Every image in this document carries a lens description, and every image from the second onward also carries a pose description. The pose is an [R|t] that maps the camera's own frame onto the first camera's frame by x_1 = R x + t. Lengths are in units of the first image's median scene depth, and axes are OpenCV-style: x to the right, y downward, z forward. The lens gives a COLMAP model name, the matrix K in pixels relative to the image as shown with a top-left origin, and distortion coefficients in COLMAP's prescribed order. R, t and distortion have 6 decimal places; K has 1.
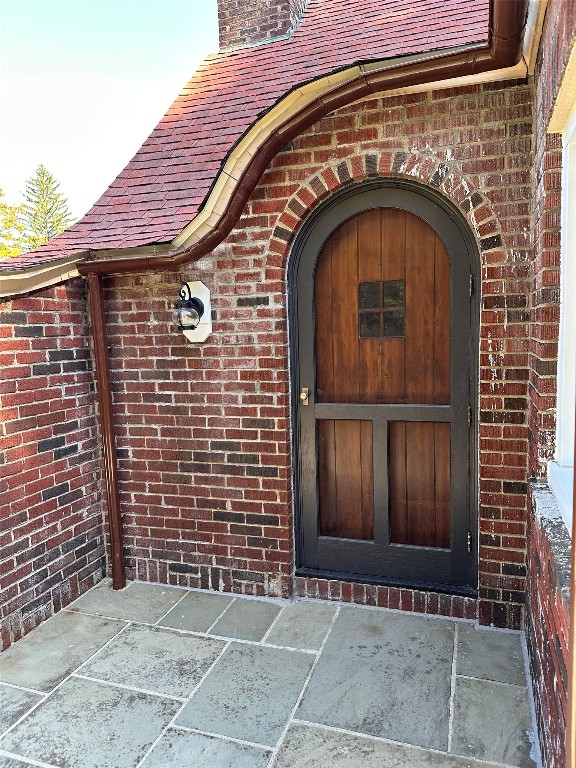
lens RADIAL K [[535.2, 0, 288.9], [0, 535.2, 389.6], [0, 0, 1]] dist [0.039267, -0.013605]
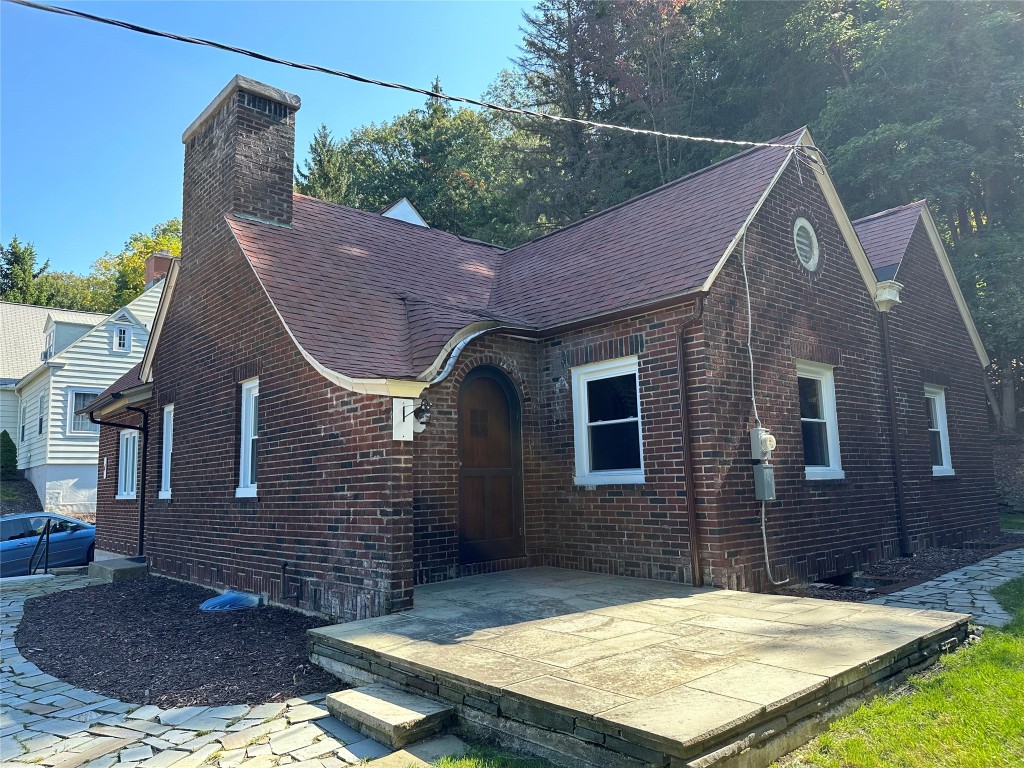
lens RADIAL K [[713.6, 0, 512.7], [0, 713.6, 382.6], [0, 0, 1]] dist [0.039267, -0.013605]
pose [[0.484680, 0.141905, 0.863104, -2.132944], [0.106190, 0.969908, -0.219096, 0.309464], [-0.868222, 0.197844, 0.455026, -0.382715]]
